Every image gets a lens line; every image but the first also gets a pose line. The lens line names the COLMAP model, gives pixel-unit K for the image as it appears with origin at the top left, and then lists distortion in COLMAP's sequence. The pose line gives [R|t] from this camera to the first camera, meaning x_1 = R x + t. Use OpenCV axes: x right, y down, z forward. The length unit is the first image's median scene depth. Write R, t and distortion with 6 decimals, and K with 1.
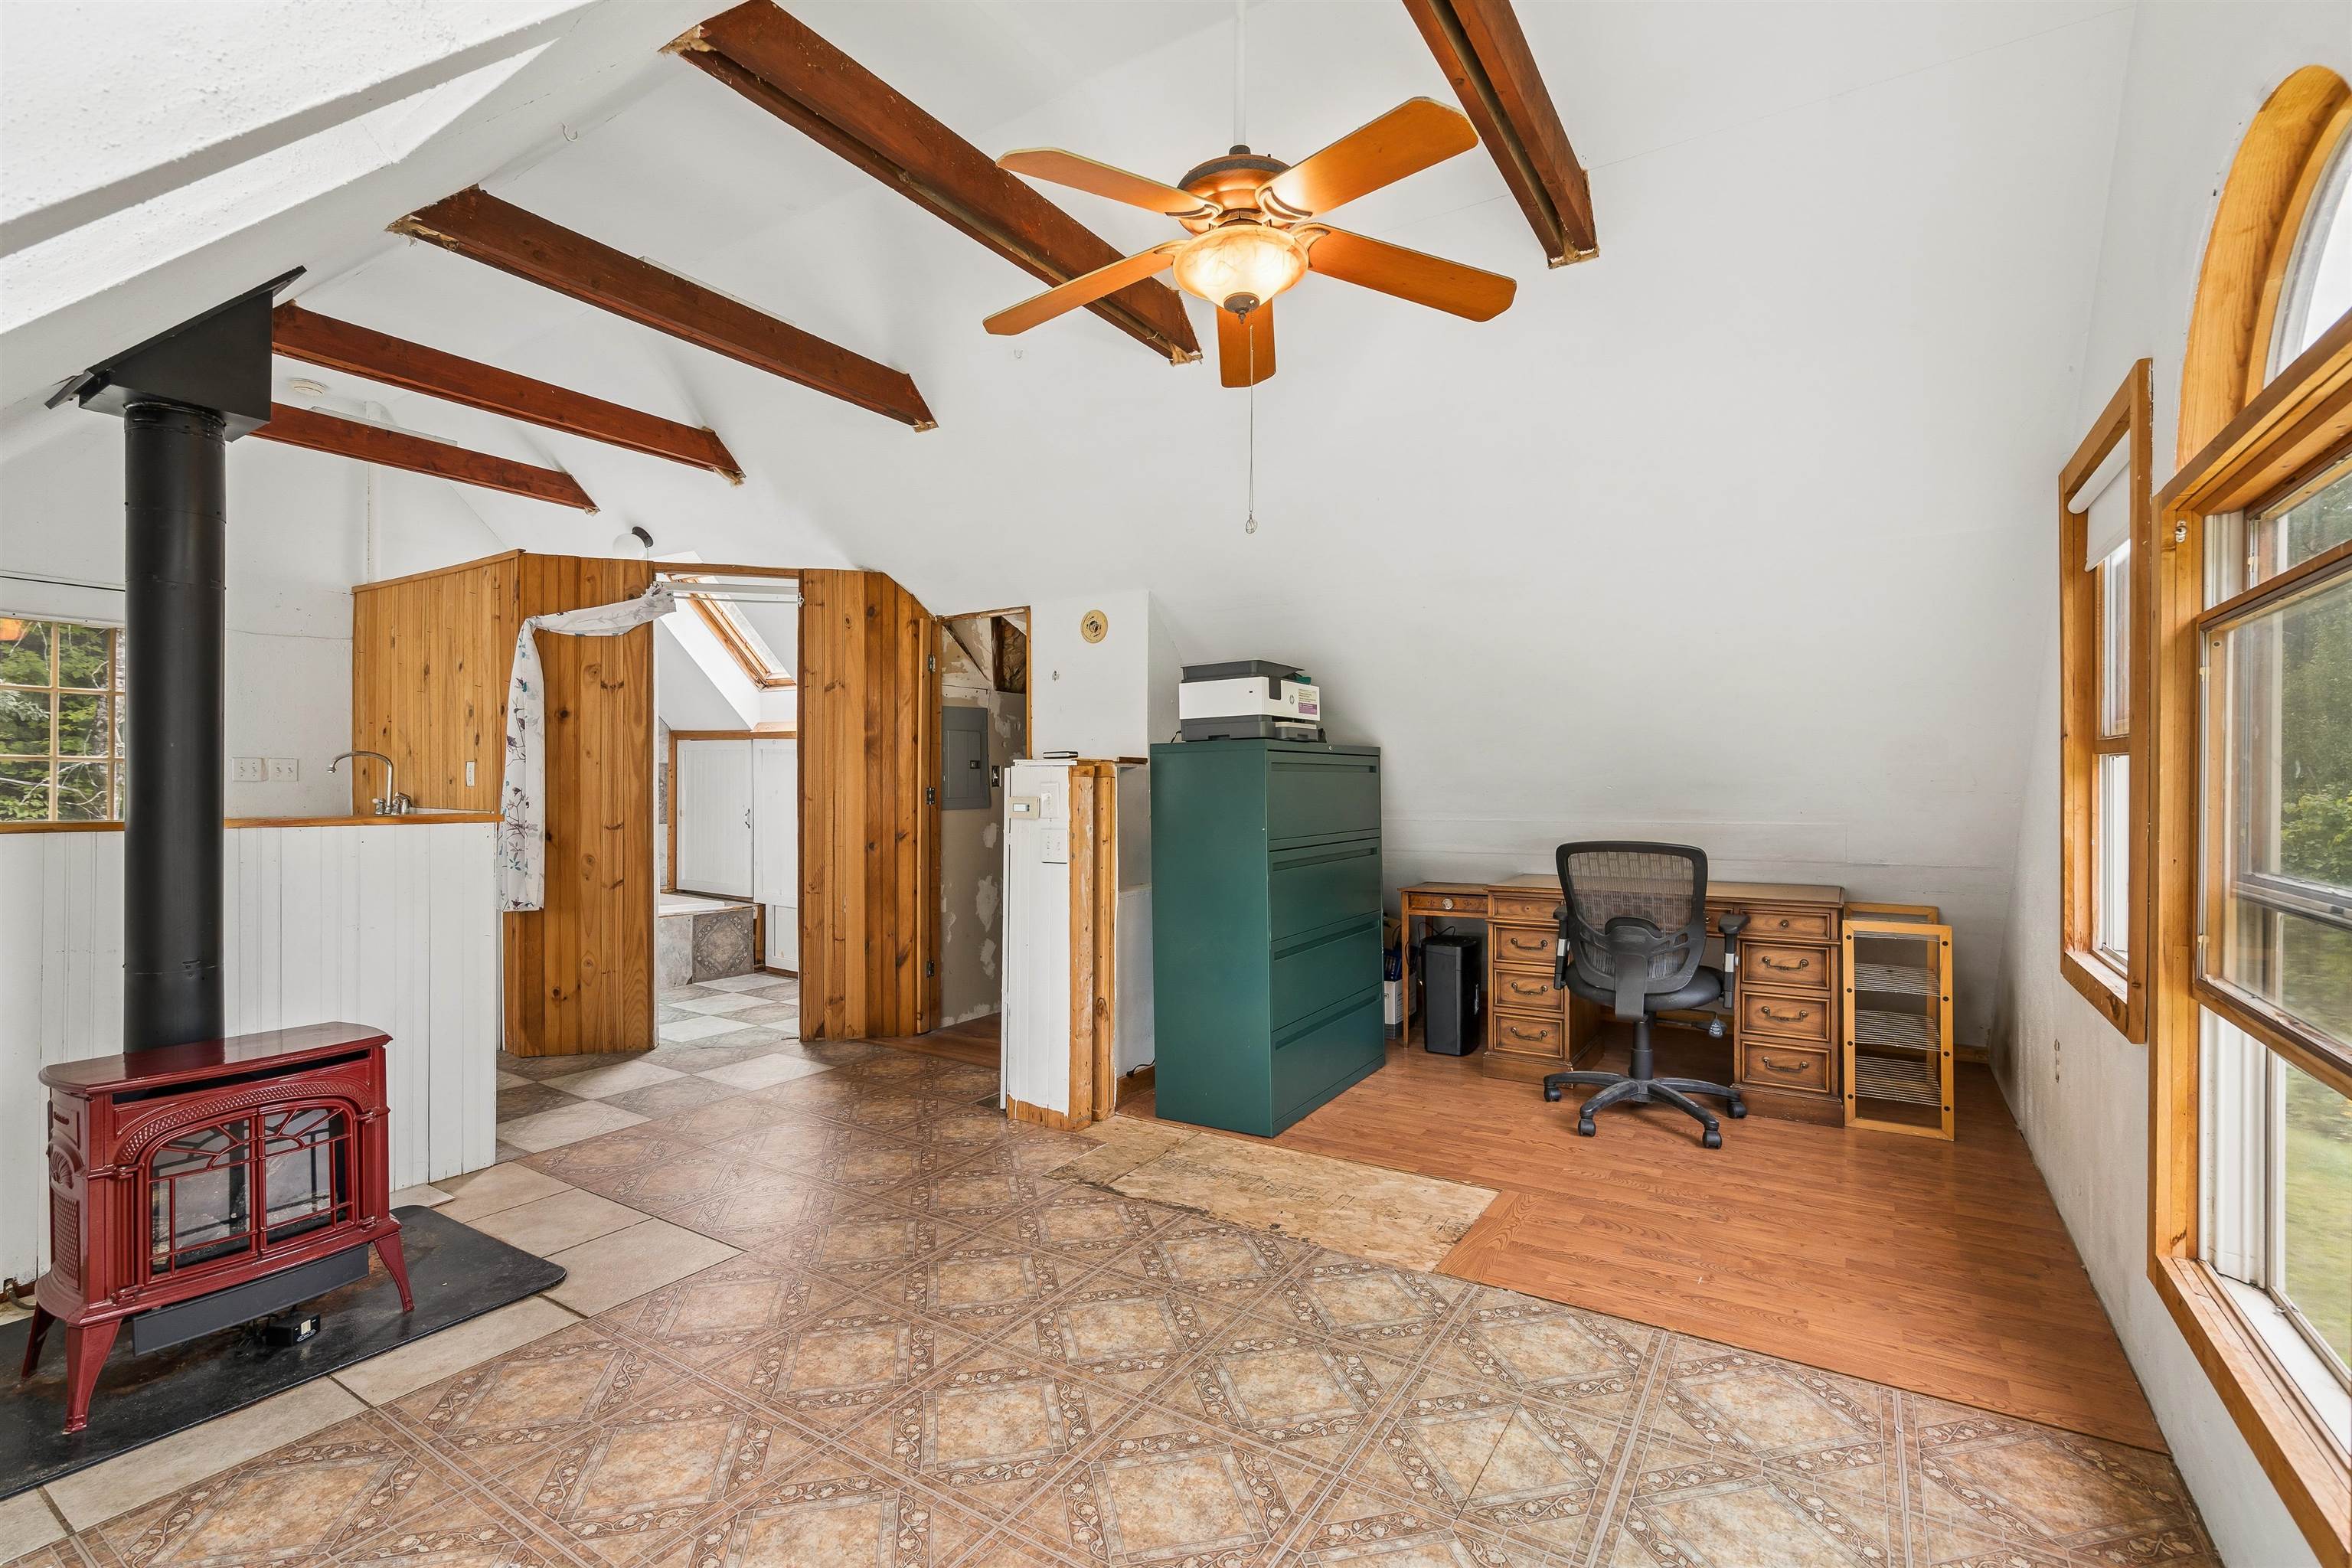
lens RADIAL K [[1070.2, 0, 1162.5], [0, 1070.2, 785.2], [0, 0, 1]] dist [0.000263, 0.001930]
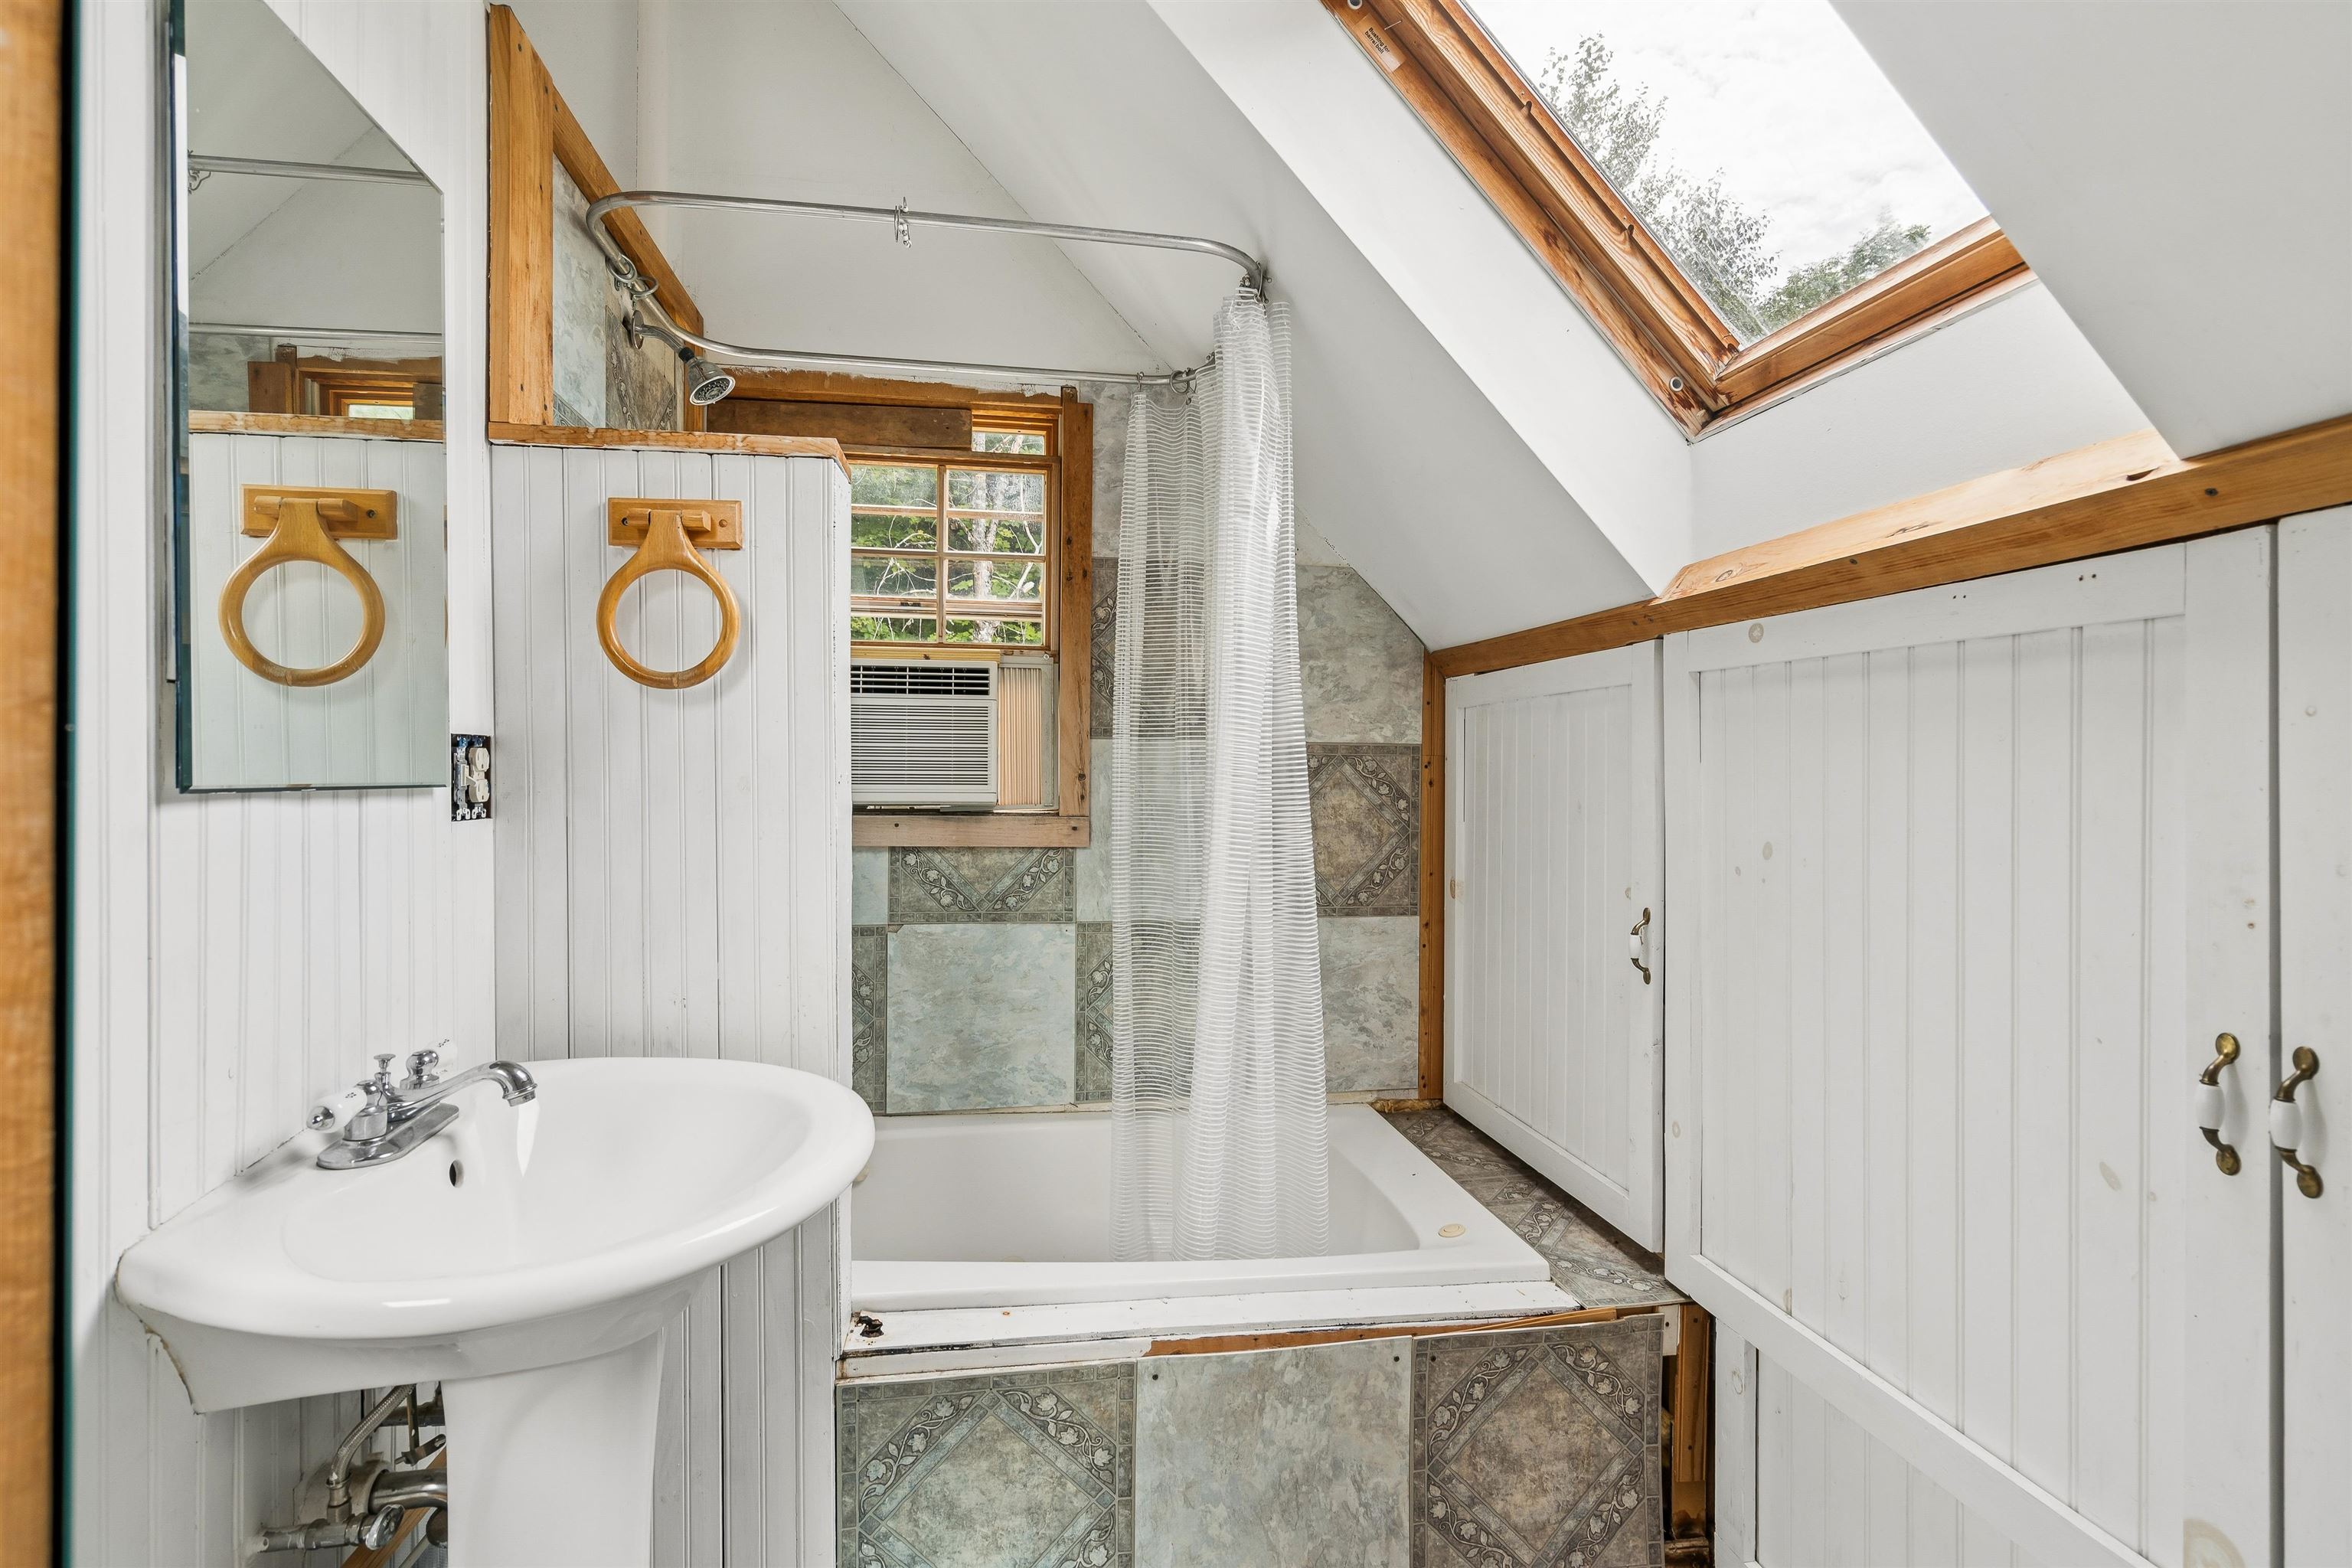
lens RADIAL K [[1070.2, 0, 1161.1], [0, 1070.2, 777.8], [0, 0, 1]] dist [0.000263, 0.001930]
pose [[0.684580, 0.004065, -0.728927, -0.300861], [-0.001598, 0.999990, 0.004075, -0.011715], [0.728936, -0.001625, 0.684580, 0.796812]]
